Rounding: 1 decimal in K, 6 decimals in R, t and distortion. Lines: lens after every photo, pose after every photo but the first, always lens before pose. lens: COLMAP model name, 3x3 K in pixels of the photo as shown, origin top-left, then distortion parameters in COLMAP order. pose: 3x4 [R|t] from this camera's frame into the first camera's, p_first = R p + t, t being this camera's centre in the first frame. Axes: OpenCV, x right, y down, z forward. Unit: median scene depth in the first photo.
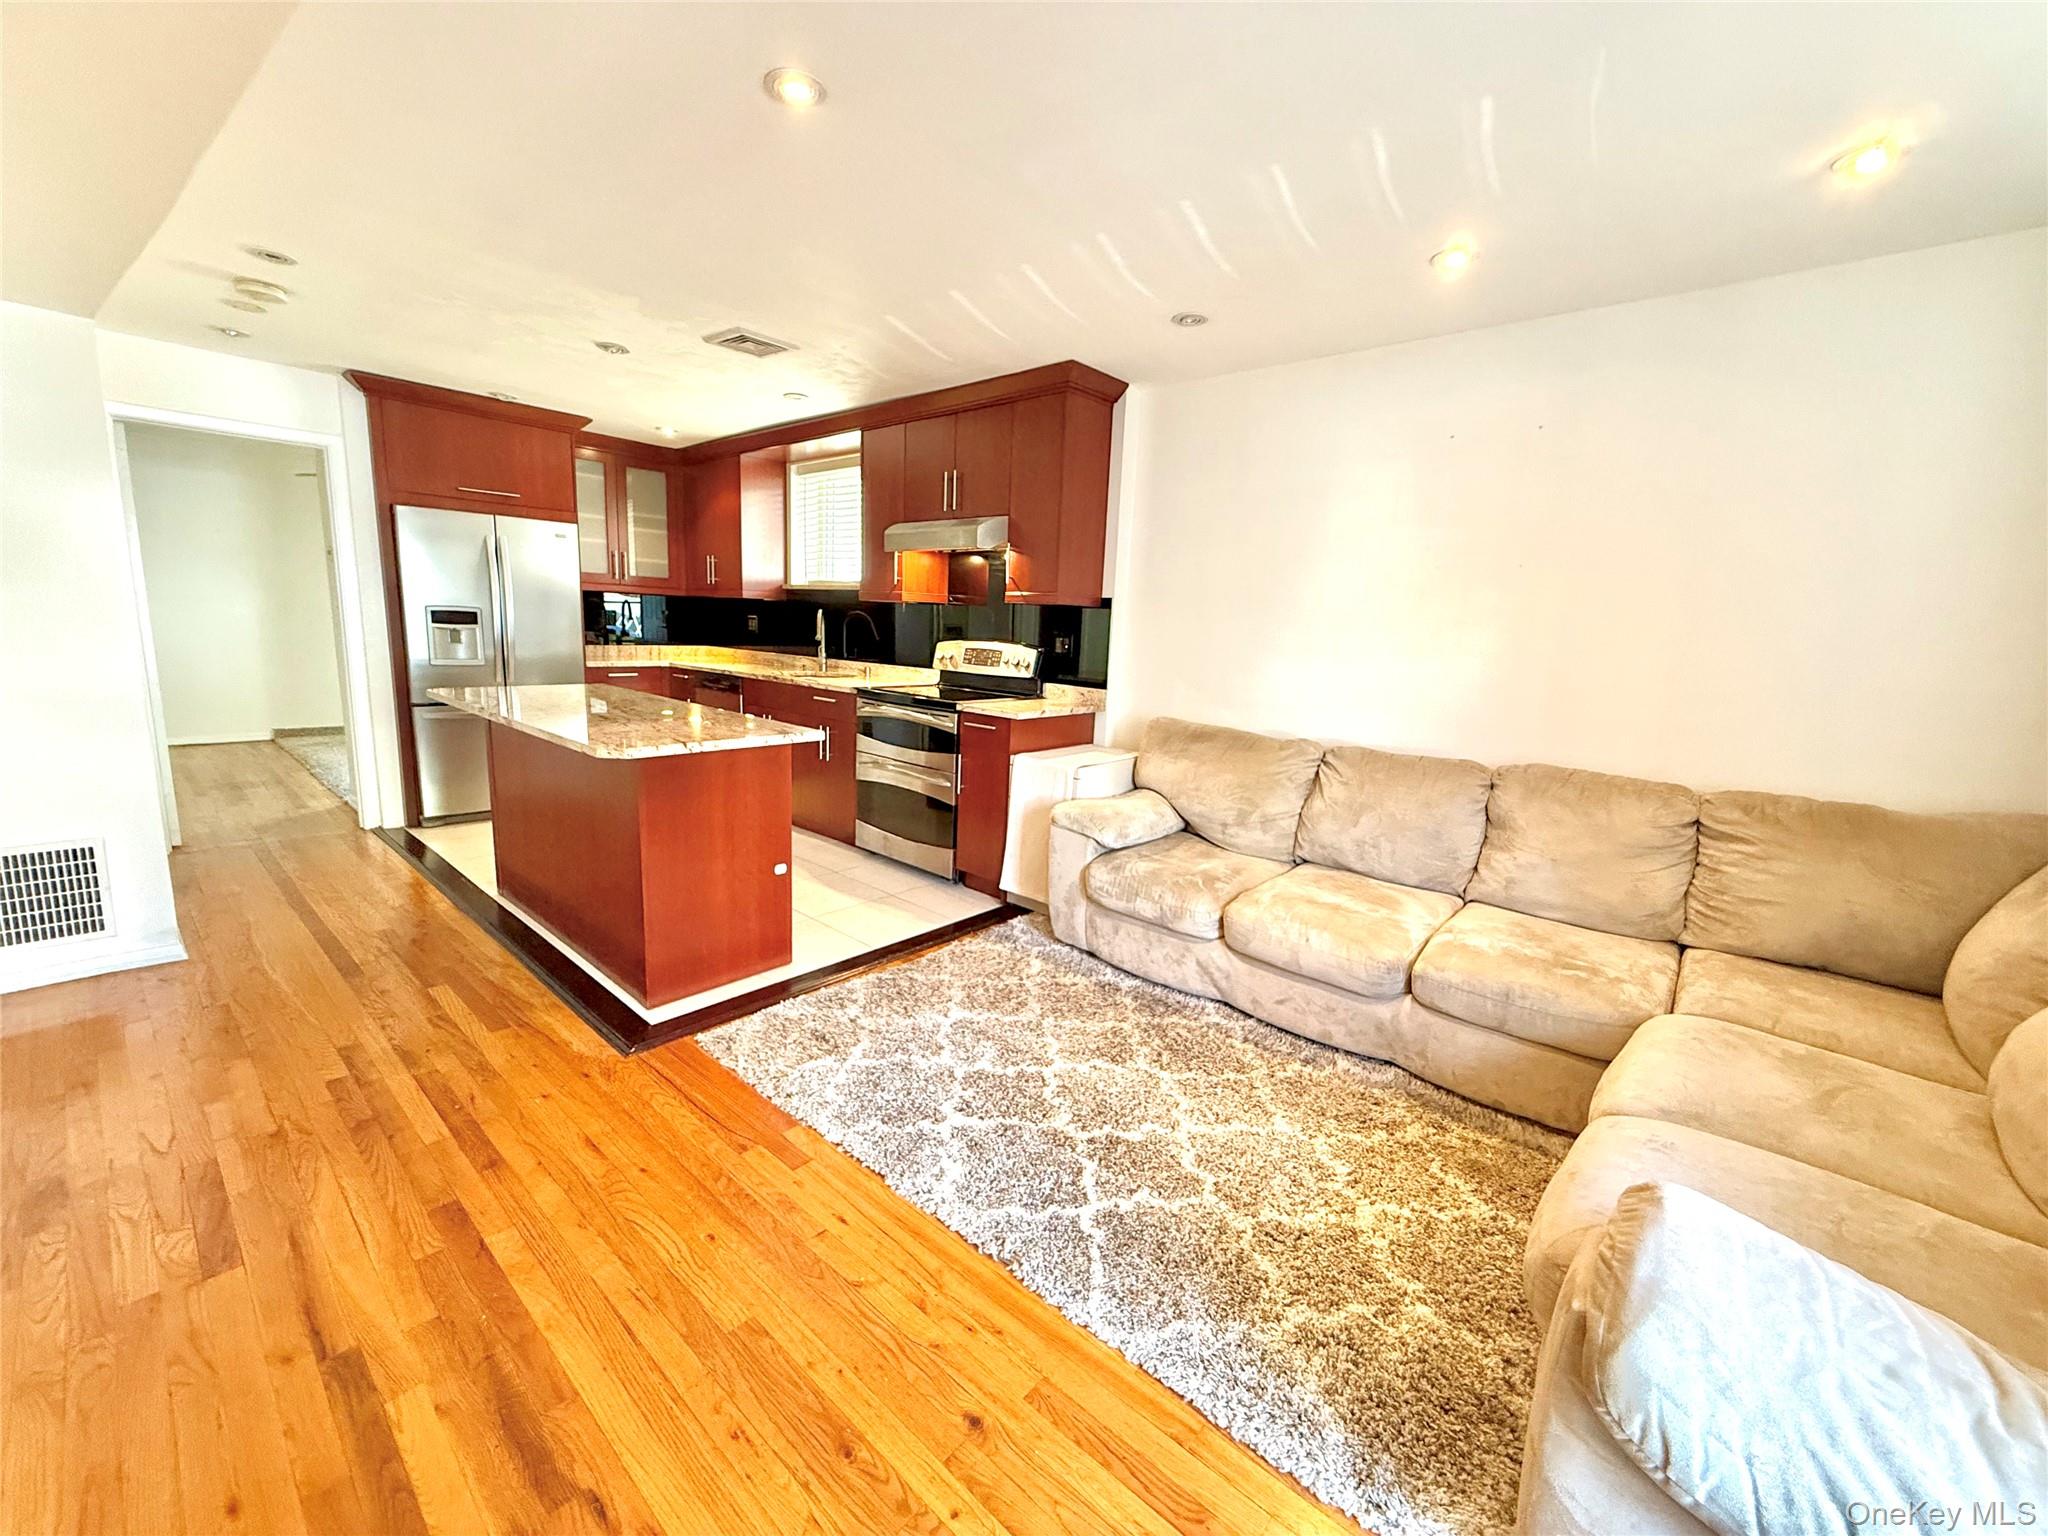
lens RADIAL K [[814.8, 0, 1019.3], [0, 814.8, 767.6], [0, 0, 1]] dist [0.001147, -0.000165]
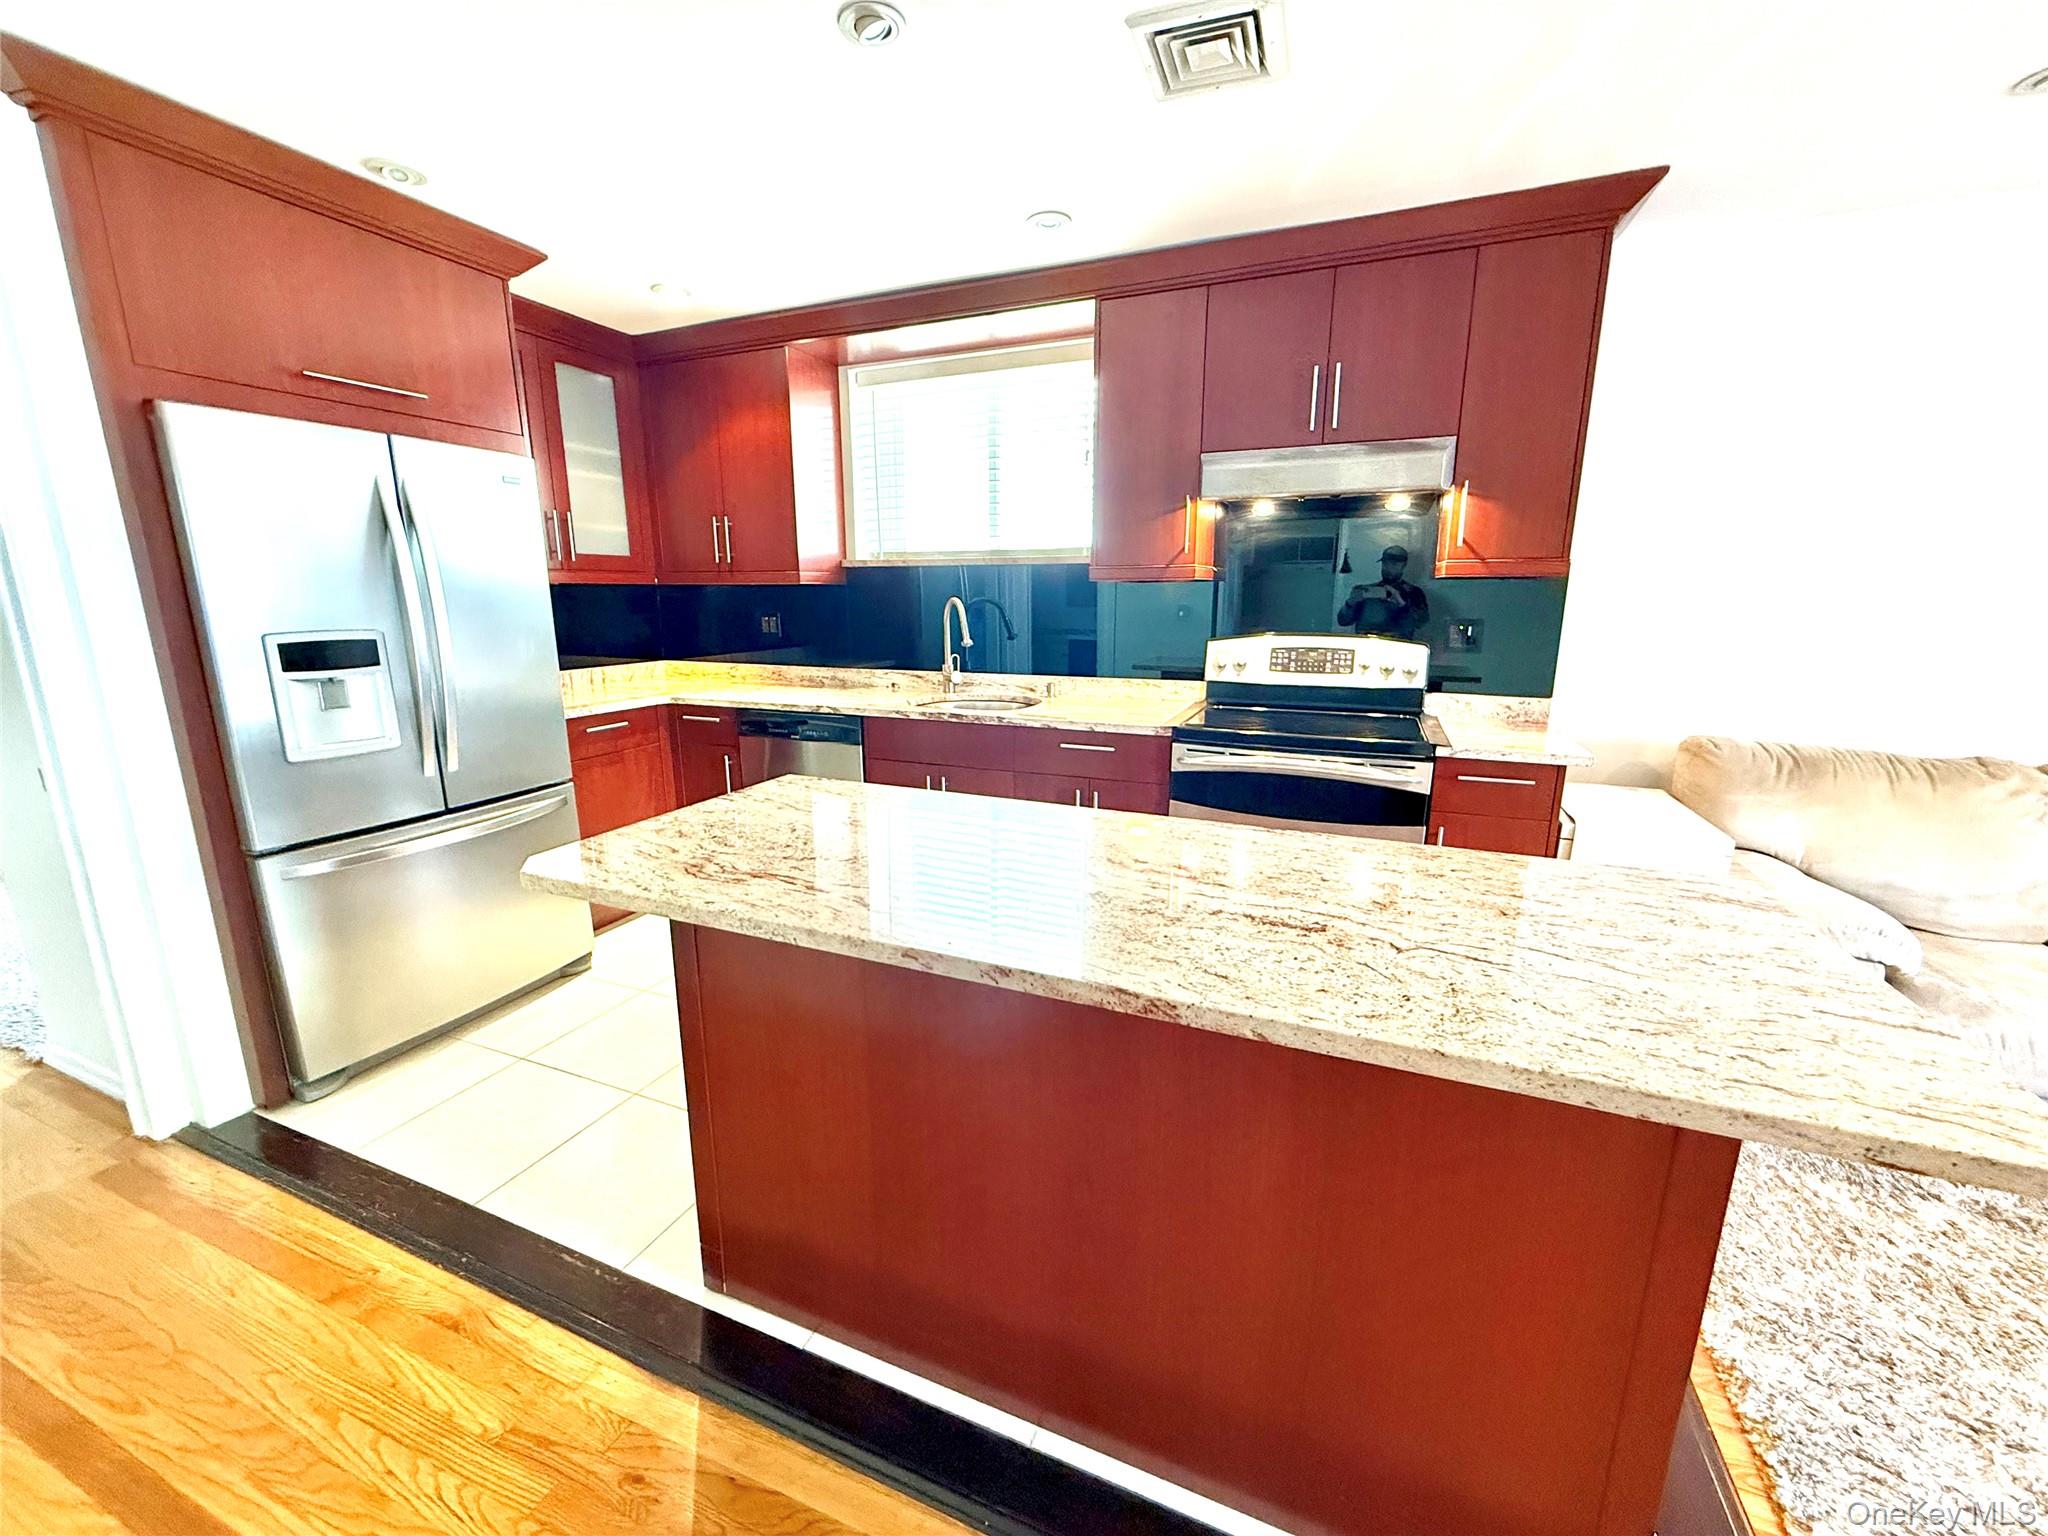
lens RADIAL K [[814.8, 0, 1019.3], [0, 814.8, 767.6], [0, 0, 1]] dist [0.001147, -0.000165]
pose [[0.944144, -0.112327, 0.309799, -0.462893], [0.099431, 0.993401, 0.057160, -0.105481], [-0.314175, -0.023164, 0.949082, 0.423698]]
